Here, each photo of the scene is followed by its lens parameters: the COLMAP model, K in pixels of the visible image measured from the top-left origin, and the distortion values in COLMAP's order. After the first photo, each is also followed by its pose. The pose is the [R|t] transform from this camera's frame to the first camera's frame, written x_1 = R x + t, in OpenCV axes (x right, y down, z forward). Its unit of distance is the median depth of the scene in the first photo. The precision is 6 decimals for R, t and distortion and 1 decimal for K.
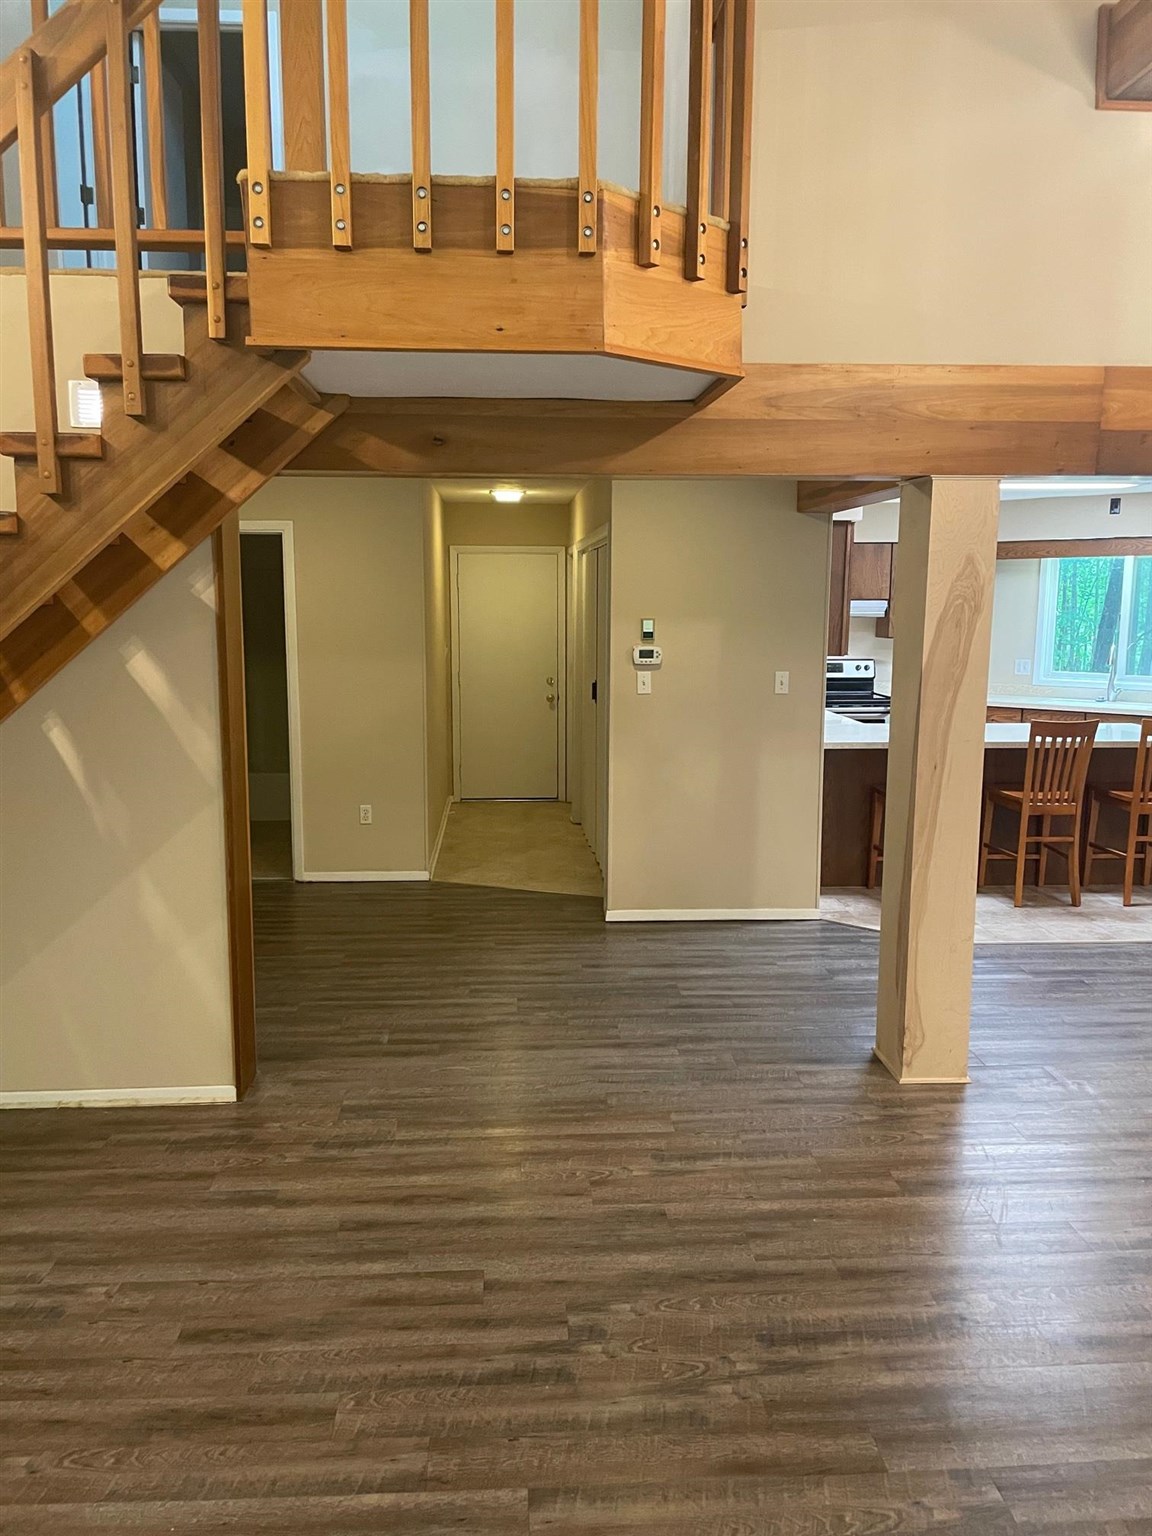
lens RADIAL K [[1164.7, 0, 578.5], [0, 1164.7, 756.6], [0, 0, 1]] dist [0.087428, -0.122521]
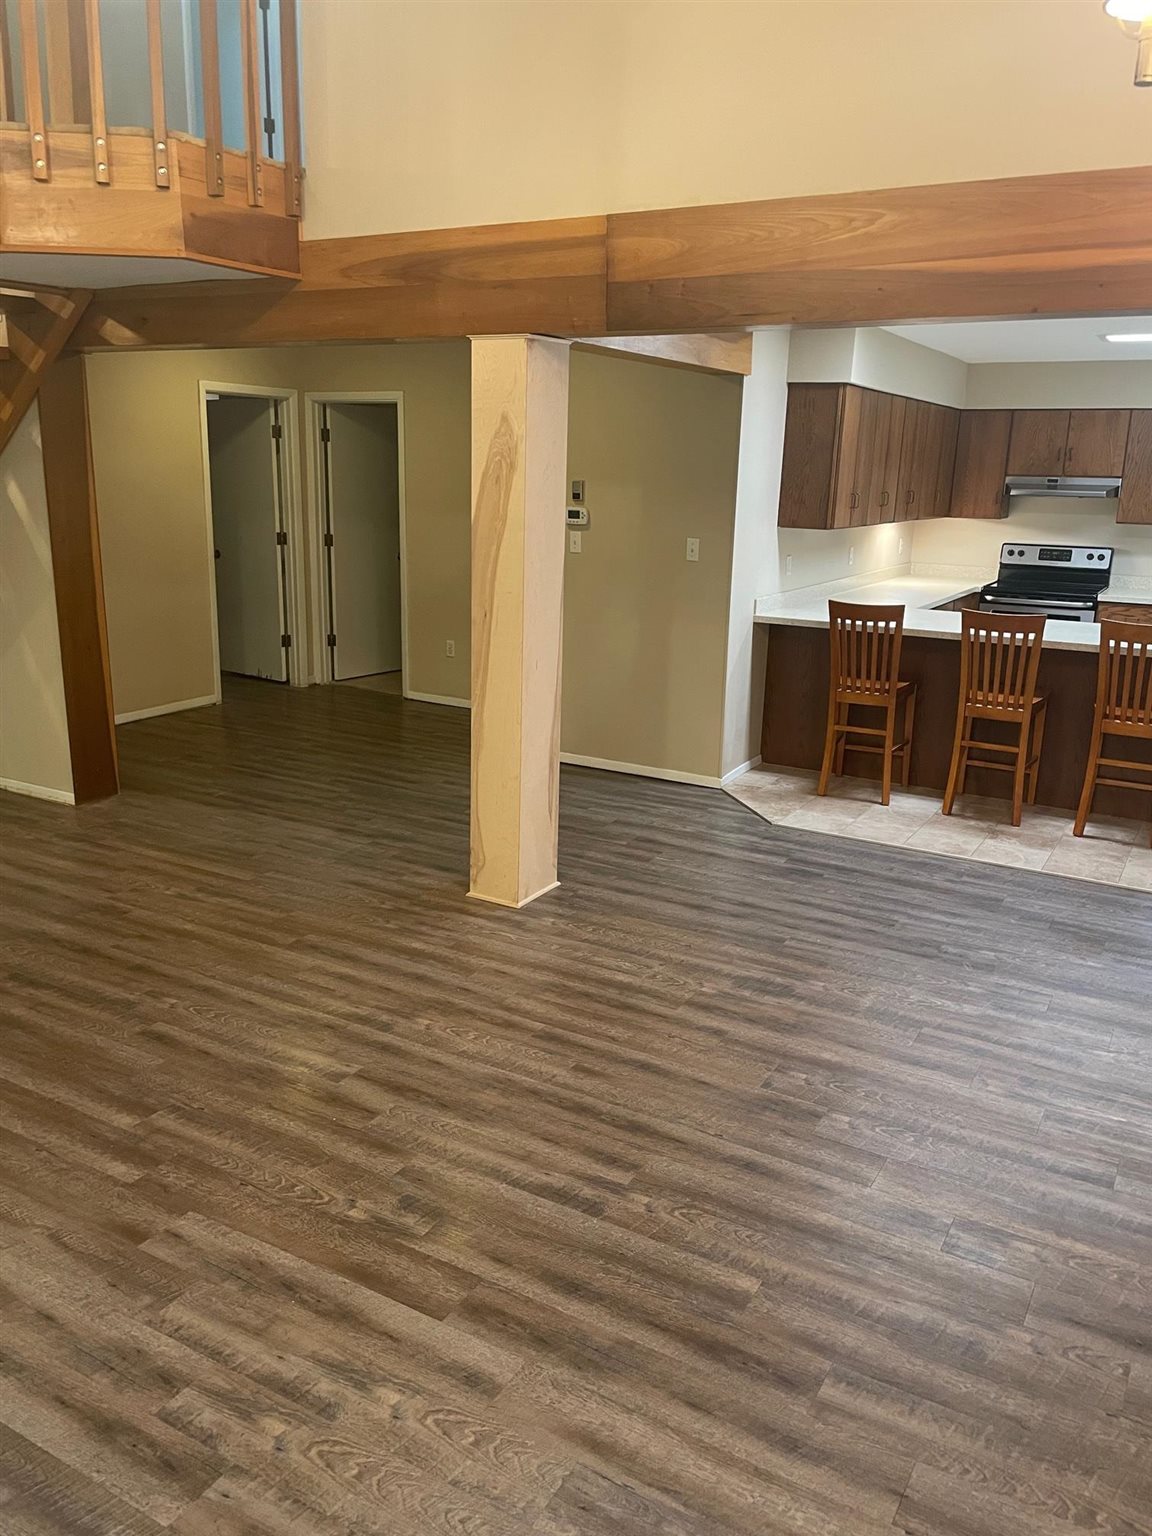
lens RADIAL K [[1164.7, 0, 589.8], [0, 1164.7, 763.6], [0, 0, 1]] dist [0.087428, -0.122521]
pose [[0.837680, 0.152966, -0.524304, 1.037967], [-0.098318, 0.986530, 0.130739, -0.006466], [0.537240, -0.057969, 0.841435, 0.142052]]
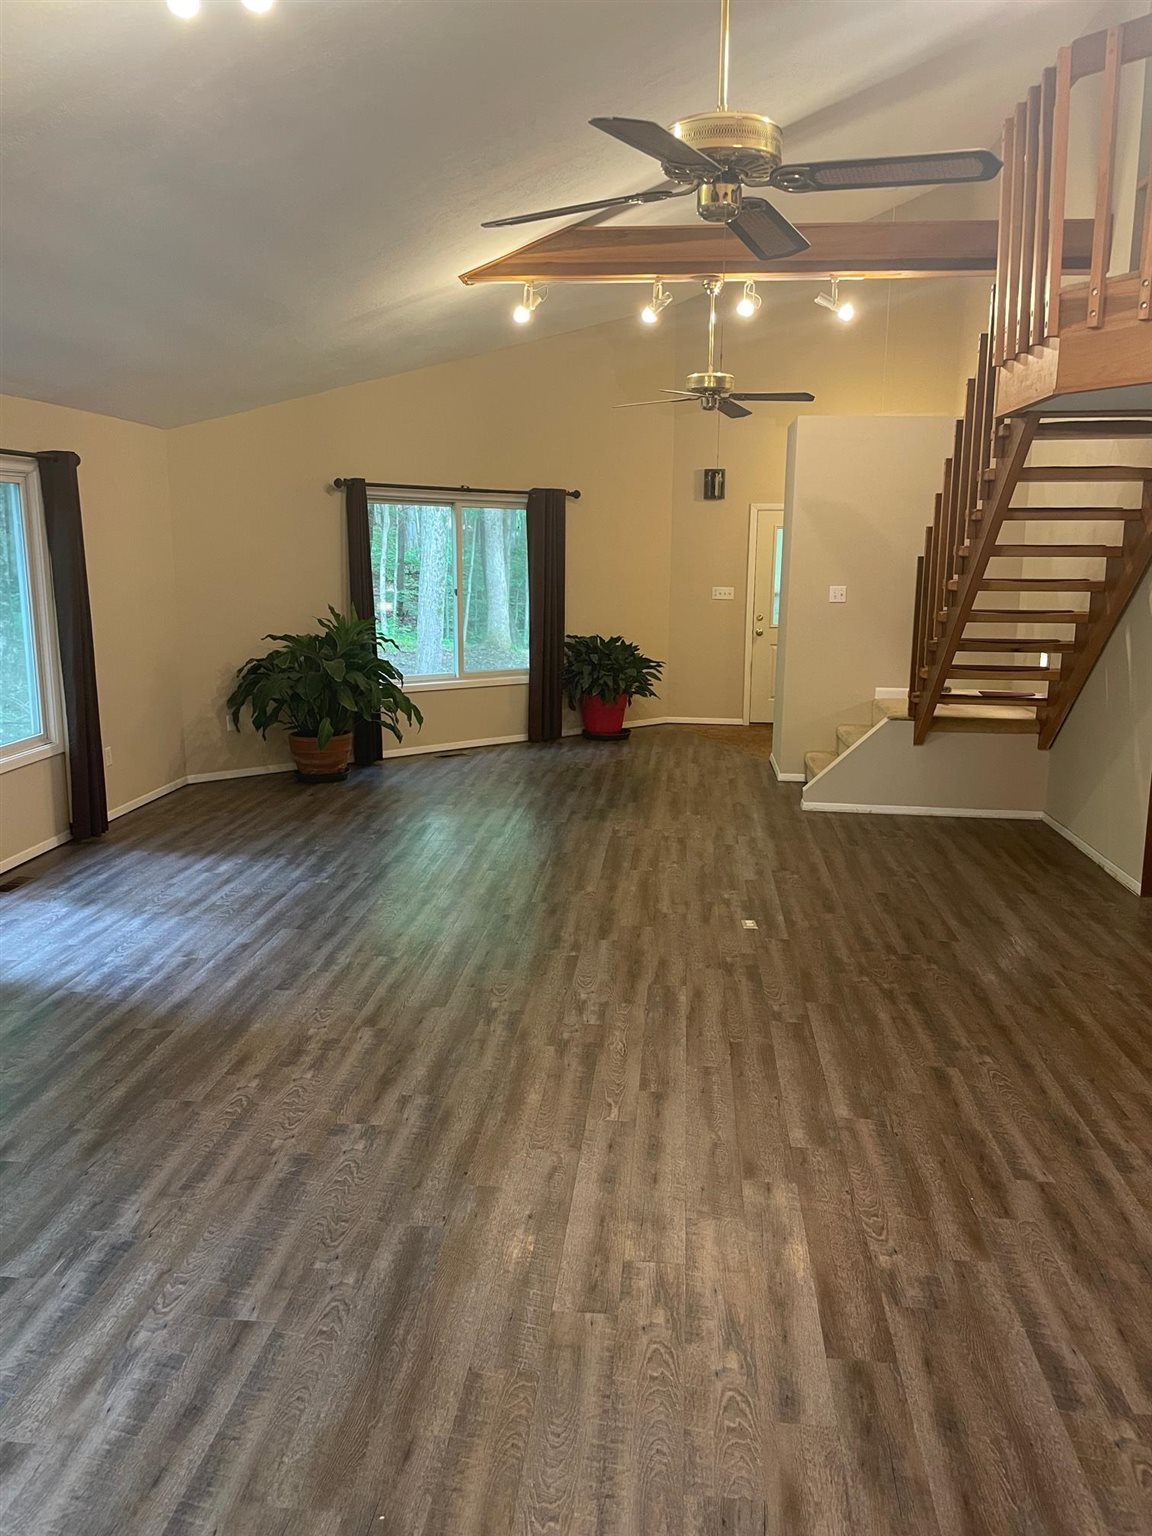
lens RADIAL K [[1164.7, 0, 582.7], [0, 1164.7, 759.7], [0, 0, 1]] dist [0.087428, -0.122521]
pose [[-0.150627, 0.176477, -0.972711, 1.302432], [-0.149677, 0.968523, 0.198895, -0.067291], [0.977194, 0.175552, -0.119471, 0.491668]]
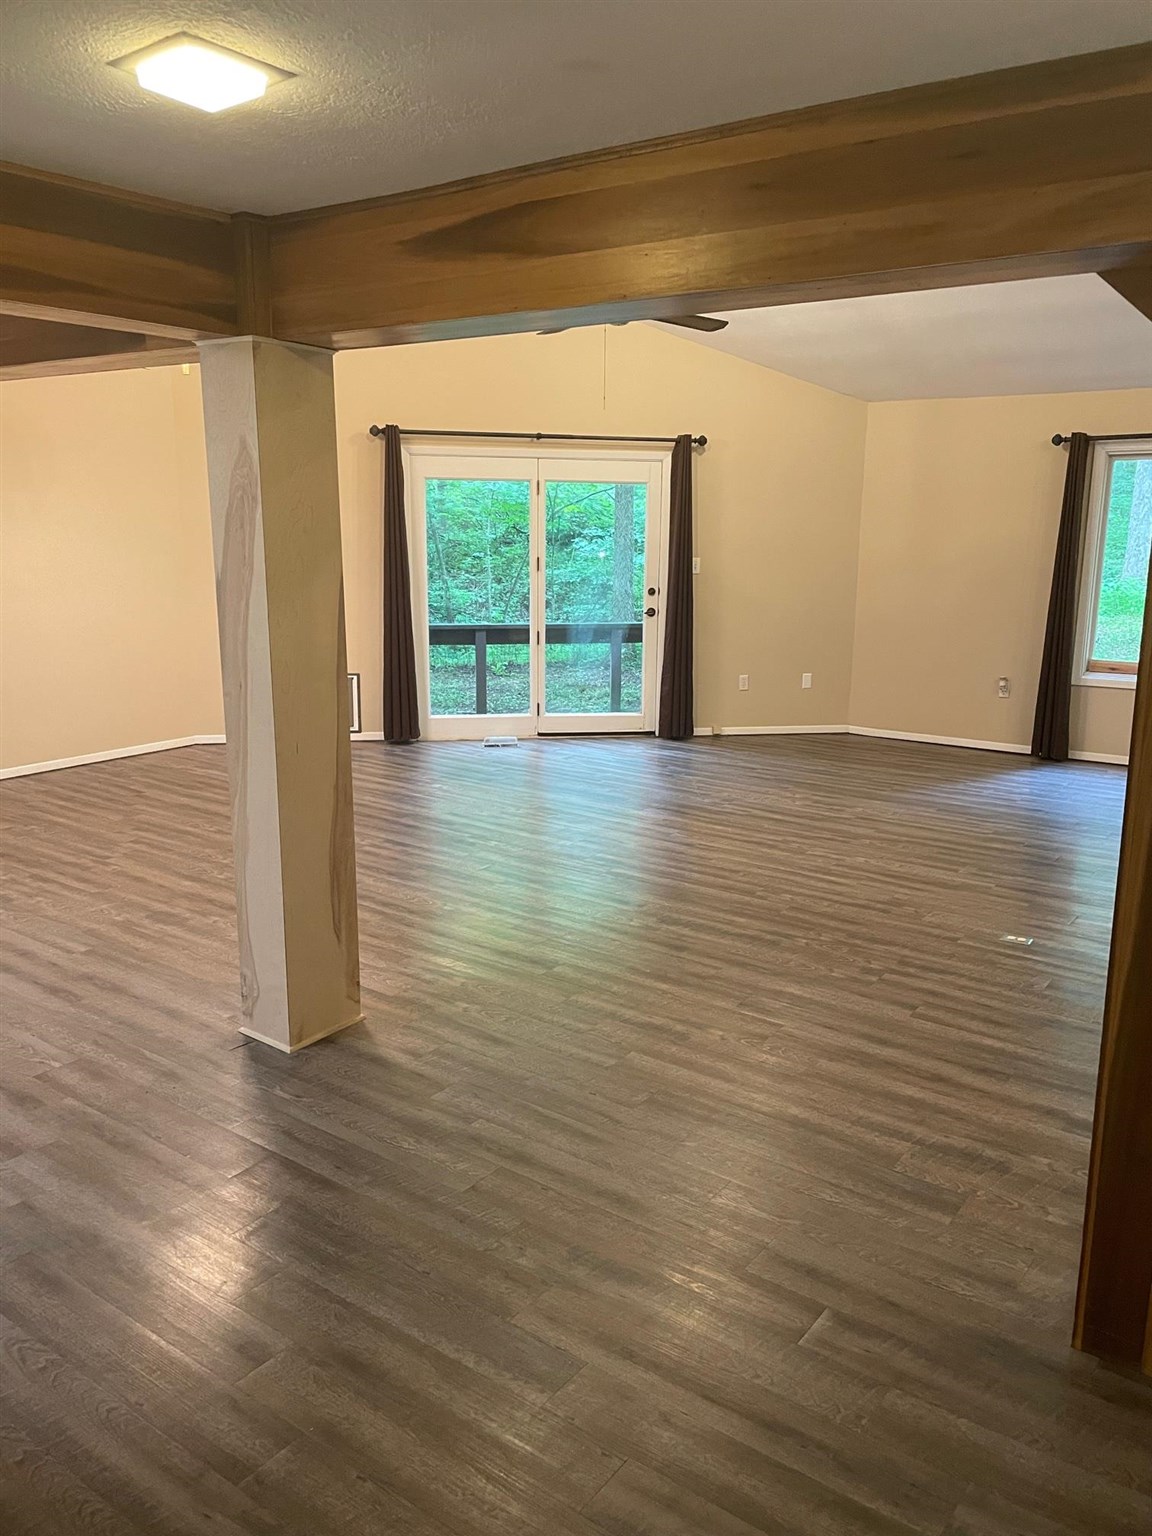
lens RADIAL K [[1164.7, 0, 586.5], [0, 1164.7, 766.5], [0, 0, 1]] dist [0.087428, -0.122521]
pose [[-0.770822, -0.144522, 0.620441, -0.456510], [0.080225, 0.944152, 0.319596, -0.216355], [-0.631979, 0.296127, -0.716178, 1.654777]]
